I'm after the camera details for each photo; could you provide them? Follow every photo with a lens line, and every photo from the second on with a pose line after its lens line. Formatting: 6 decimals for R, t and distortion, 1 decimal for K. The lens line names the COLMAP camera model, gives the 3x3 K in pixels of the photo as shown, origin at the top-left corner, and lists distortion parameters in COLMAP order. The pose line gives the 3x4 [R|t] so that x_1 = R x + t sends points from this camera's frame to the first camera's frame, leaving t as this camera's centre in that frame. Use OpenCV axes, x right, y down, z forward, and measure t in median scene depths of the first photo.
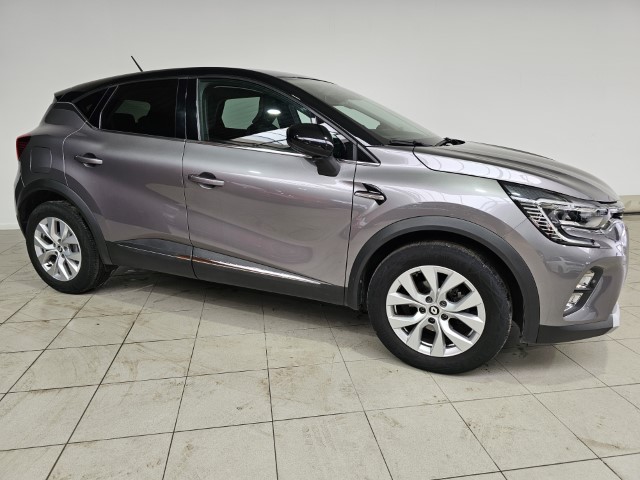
lens RADIAL K [[433.0, 0, 320.0], [0, 433.0, 240.0], [0, 0, 1]] dist [0.063558, -0.057829]
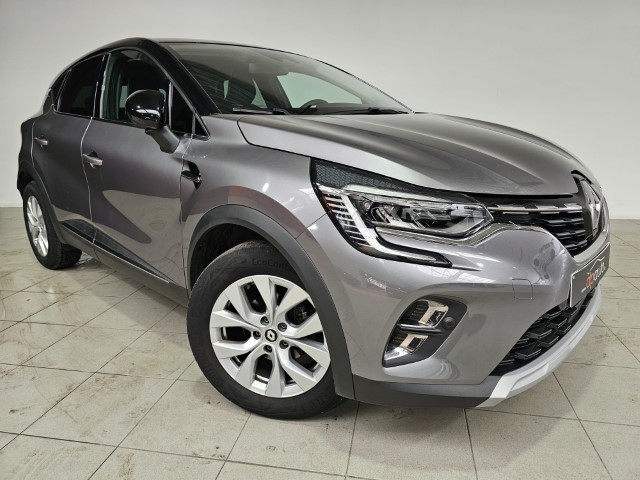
lens RADIAL K [[437.6, 0, 321.1], [0, 437.6, 229.2], [0, 0, 1]] dist [0.060333, -0.051686]
pose [[0.941738, 0.066619, -0.329684, 0.600777], [-0.073965, 0.997213, -0.009774, -0.015600], [0.328114, 0.033589, 0.944041, 0.310749]]
